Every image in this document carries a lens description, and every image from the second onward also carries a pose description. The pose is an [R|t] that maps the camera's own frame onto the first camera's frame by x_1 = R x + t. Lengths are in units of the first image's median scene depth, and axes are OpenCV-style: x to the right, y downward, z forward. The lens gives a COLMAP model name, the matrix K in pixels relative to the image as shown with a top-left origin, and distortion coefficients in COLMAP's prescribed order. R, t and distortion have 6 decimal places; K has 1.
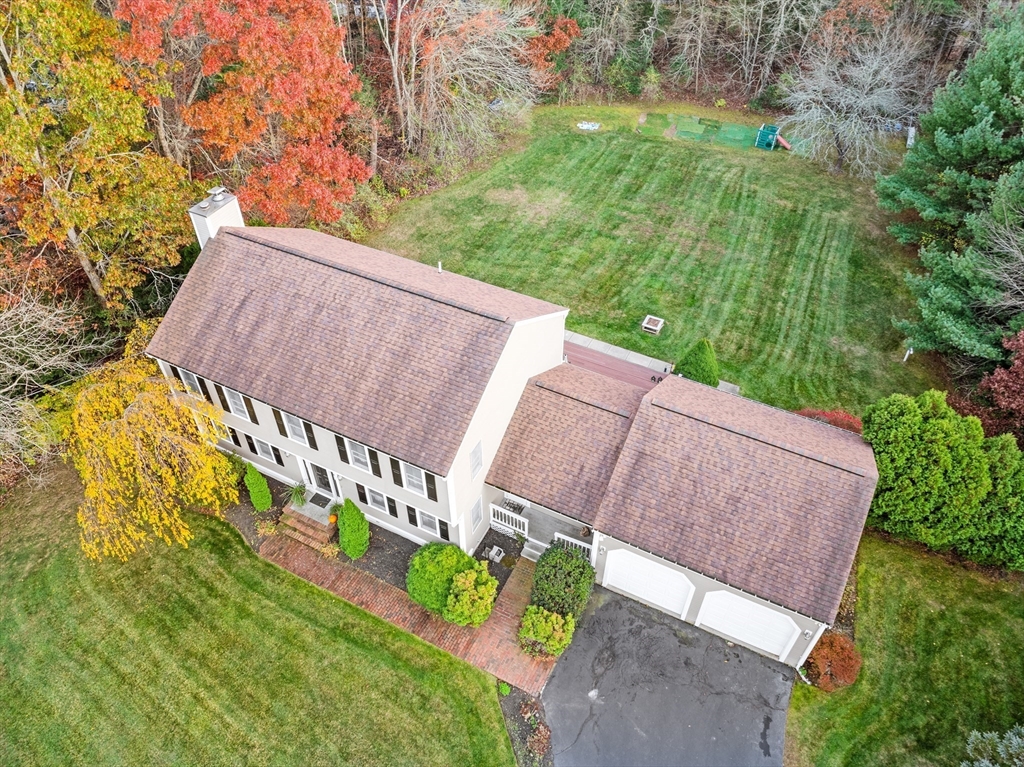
lens RADIAL K [[724.6, 0, 512.0], [0, 724.6, 383.5], [0, 0, 1]] dist [-0.030453, -0.008877]
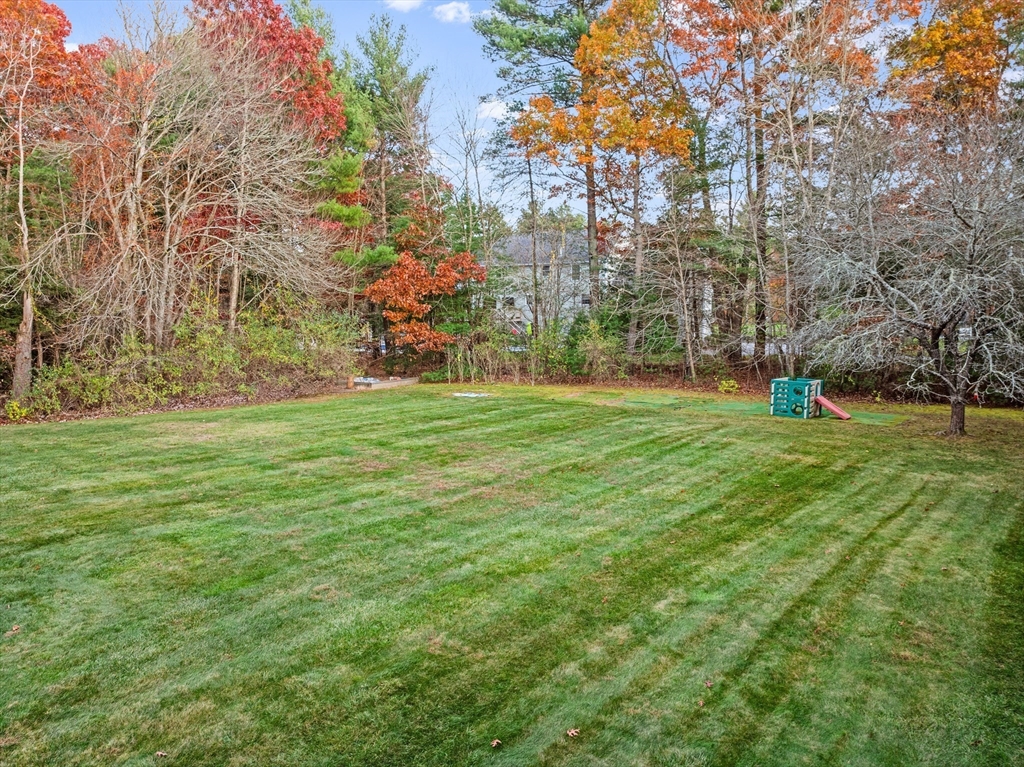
lens RADIAL K [[724.6, 0, 512.0], [0, 724.6, 383.5], [0, 0, 1]] dist [-0.030453, -0.008877]
pose [[0.966285, 0.017804, -0.256858, 0.373582], [-0.176213, 0.773098, -0.609318, -0.034886], [0.187728, 0.634037, 0.750170, 0.758542]]
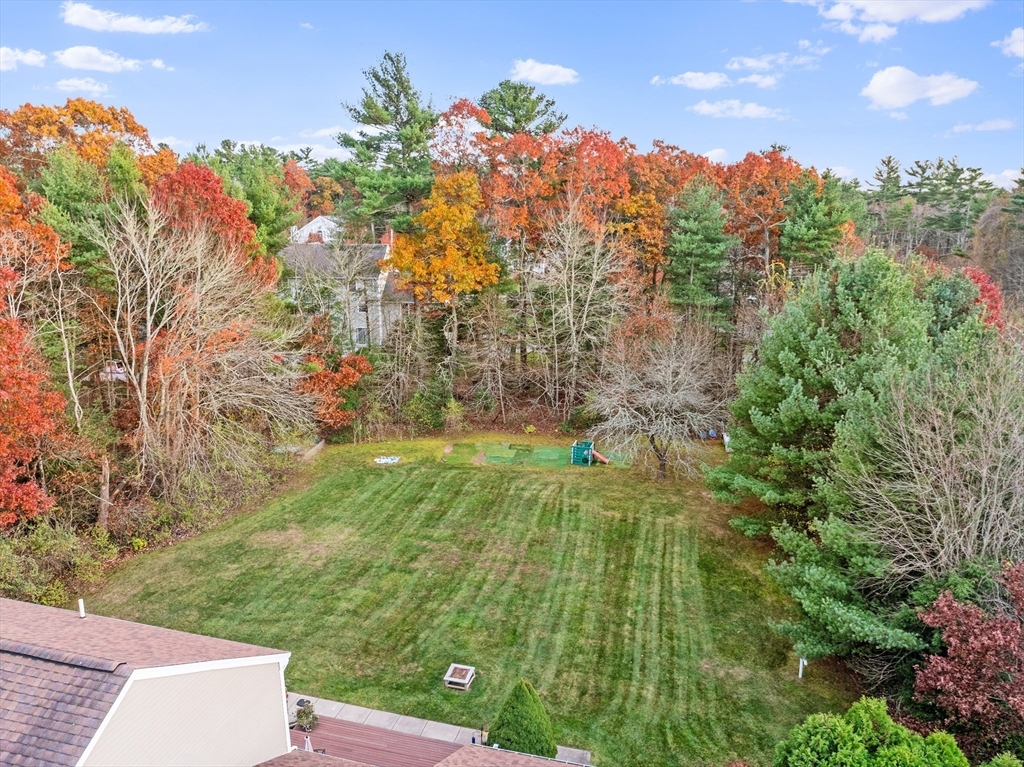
lens RADIAL K [[724.6, 0, 512.0], [0, 724.6, 383.5], [0, 0, 1]] dist [-0.030453, -0.008877]
pose [[0.977702, -0.052765, 0.203260, 0.105787], [0.146768, 0.863966, -0.481686, 0.015928], [-0.150193, 0.500777, 0.852446, 0.227769]]
